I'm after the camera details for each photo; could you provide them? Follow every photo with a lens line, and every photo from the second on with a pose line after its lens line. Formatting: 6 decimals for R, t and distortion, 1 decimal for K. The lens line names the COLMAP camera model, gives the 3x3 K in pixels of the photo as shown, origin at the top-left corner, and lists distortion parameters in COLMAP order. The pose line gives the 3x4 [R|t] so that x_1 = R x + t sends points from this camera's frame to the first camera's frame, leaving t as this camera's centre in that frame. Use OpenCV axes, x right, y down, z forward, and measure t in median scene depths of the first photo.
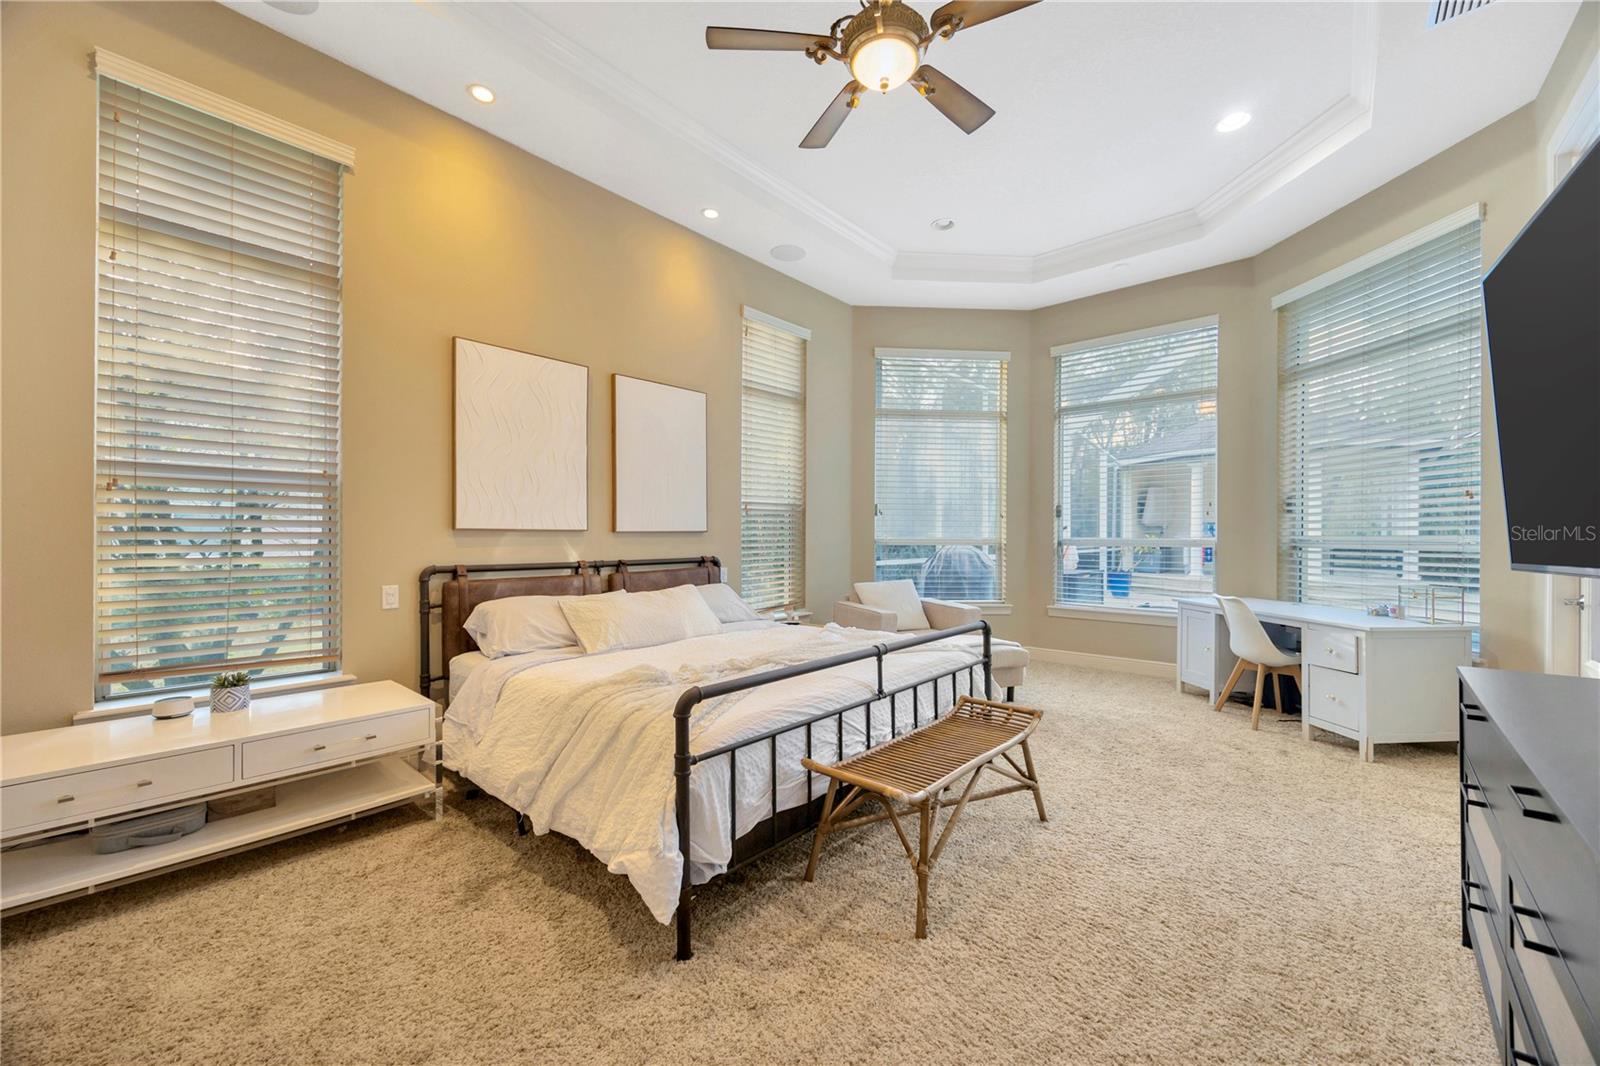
lens RADIAL K [[624.2, 0, 796.9], [0, 624.2, 535.5], [0, 0, 1]] dist [0.002319, 0.000064]
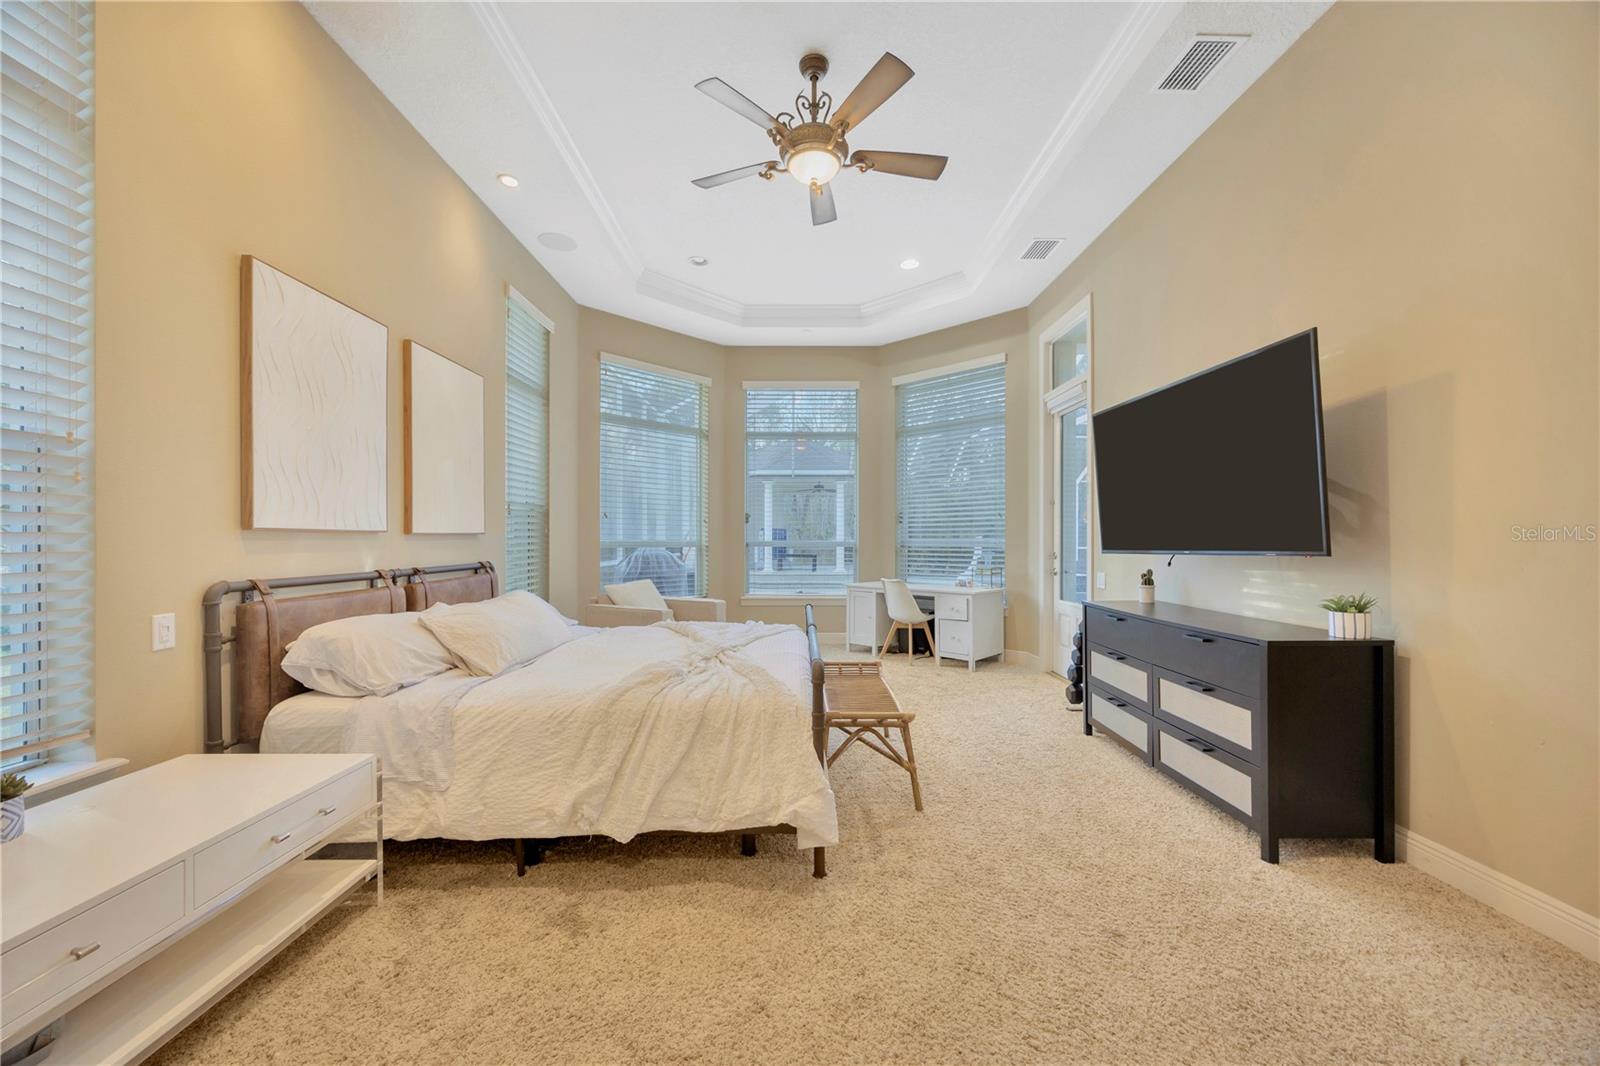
lens RADIAL K [[627.7, 0, 811.3], [0, 627.7, 540.1], [0, 0, 1]] dist [-0.000845, -0.000098]
pose [[0.735165, -0.002339, 0.677884, -0.445699], [0.001823, 0.999997, 0.001474, 0.001995], [-0.677886, 0.000152, 0.735167, 0.040025]]
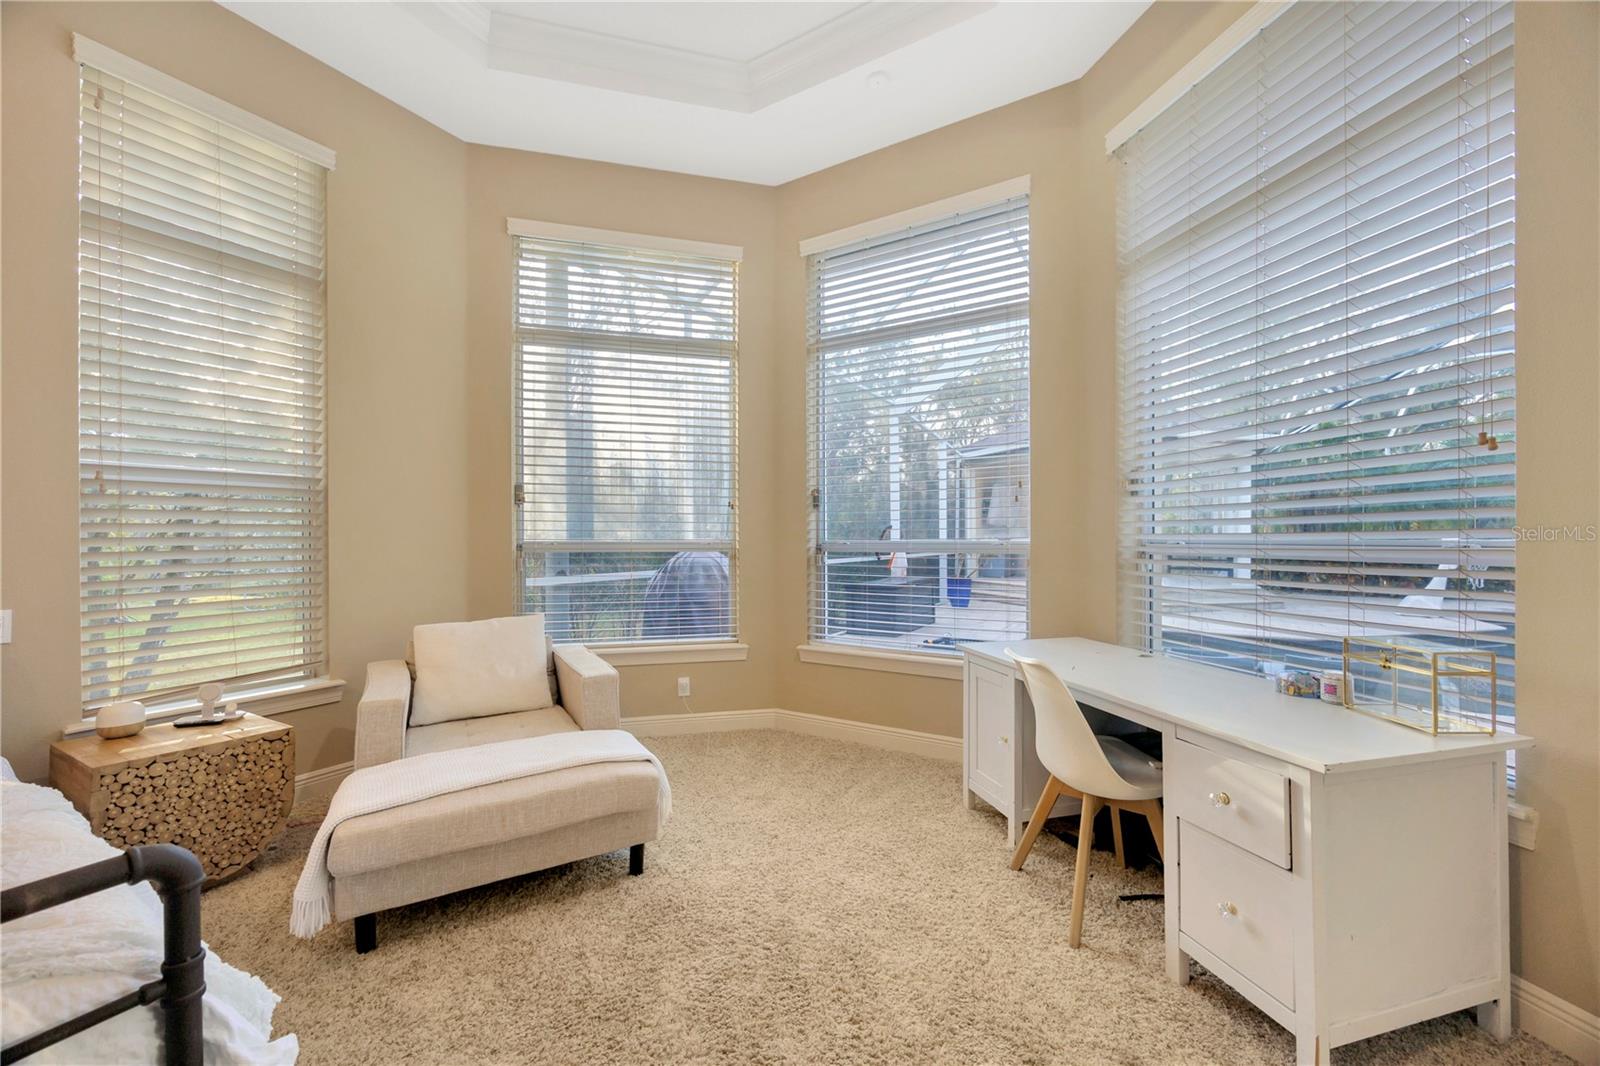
lens RADIAL K [[624.5, 0, 800.0], [0, 624.5, 533.0], [0, 0, 1]] dist [0.001712, 0.000041]
pose [[0.983278, -0.001343, 0.182106, 0.412991], [0.002951, 0.999959, -0.008556, 0.003411], [-0.182087, 0.008950, 0.983242, 0.532730]]
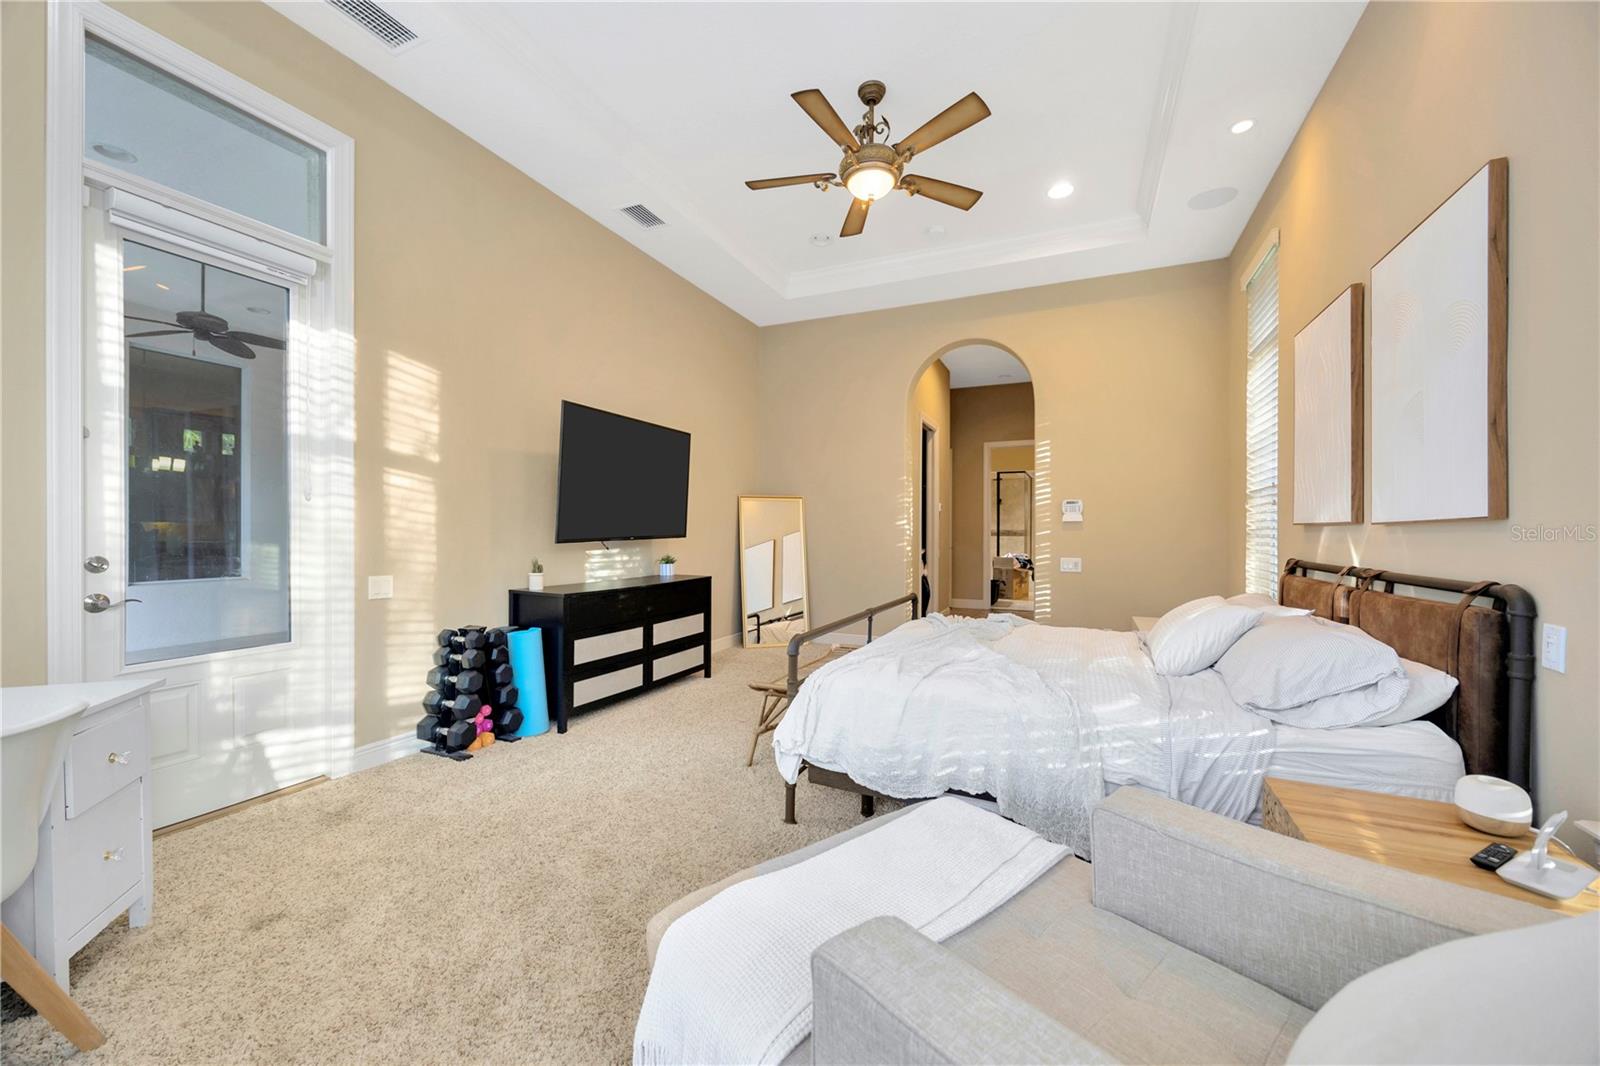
lens RADIAL K [[607.9, 0, 800.0], [0, 607.9, 533.0], [0, 0, 1]] dist [0.001085, 0.000197]
pose [[-0.955175, -0.001692, -0.296036, 0.413444], [-0.003158, 0.999985, 0.004474, 0.001458], [0.296024, 0.005208, -0.955166, 1.359606]]
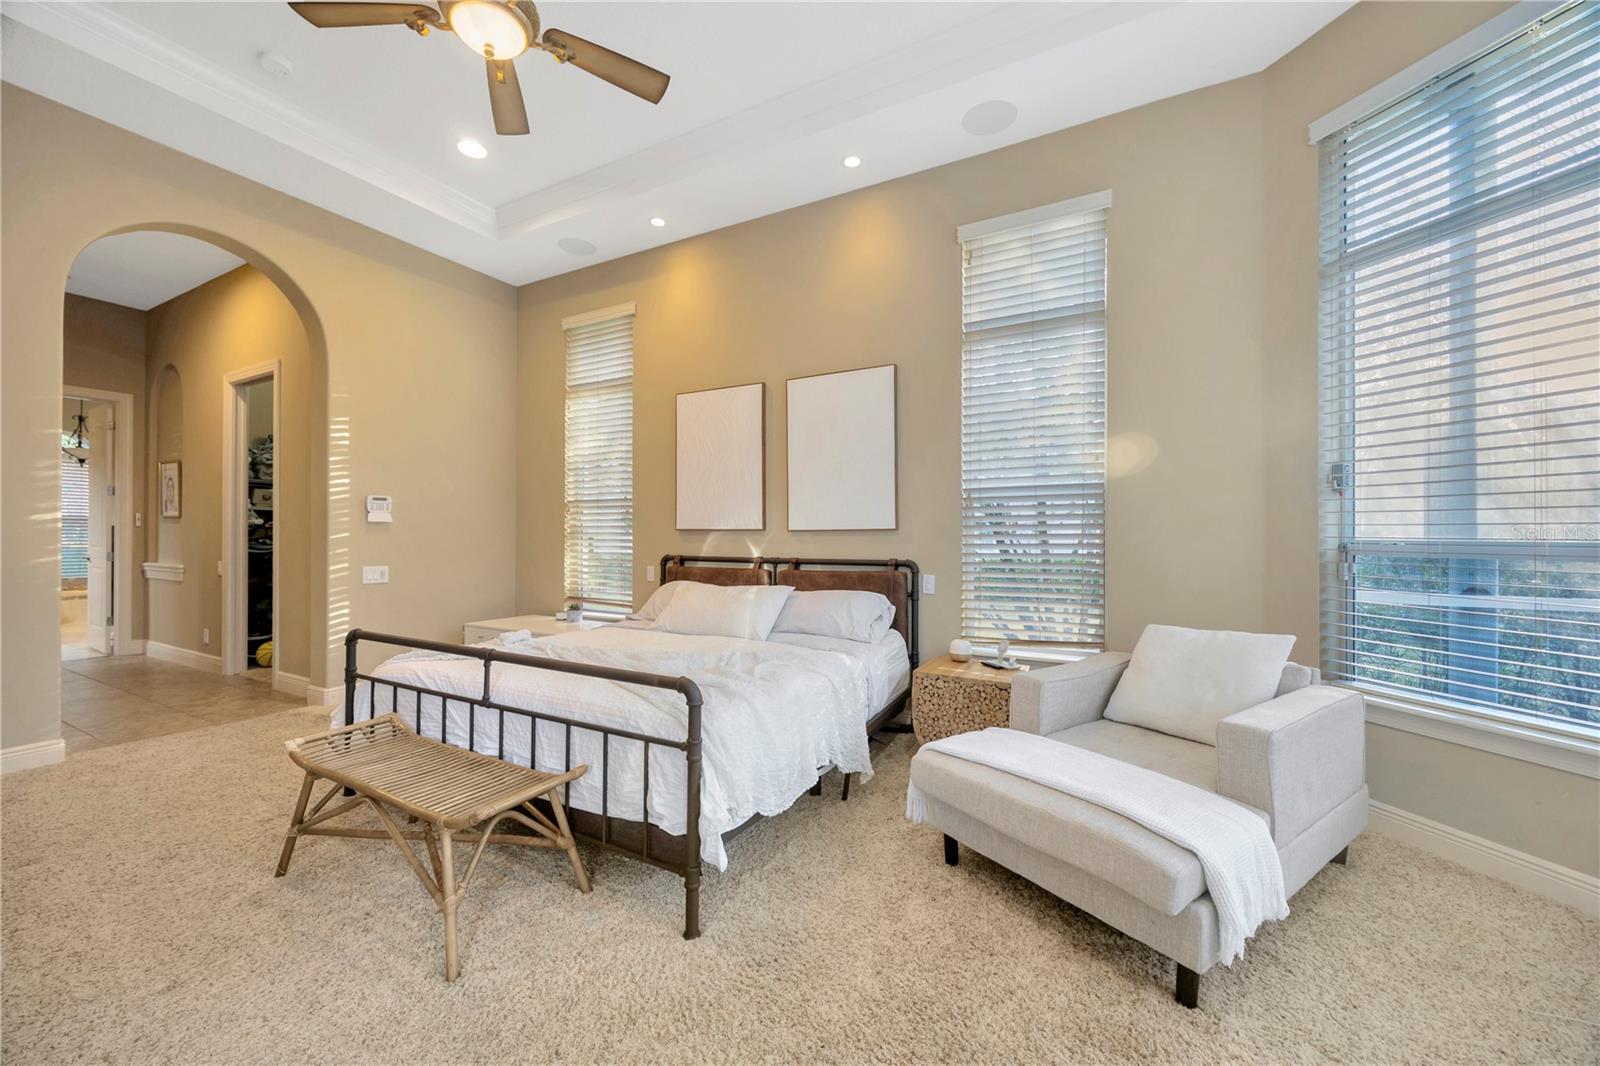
lens RADIAL K [[607.9, 0, 800.0], [0, 607.9, 533.0], [0, 0, 1]] dist [0.001085, 0.000197]
pose [[0.213437, -0.007071, -0.976931, 0.687236], [-0.003559, 0.999962, -0.008015, 0.006239], [0.976950, 0.005188, 0.213403, 0.776679]]
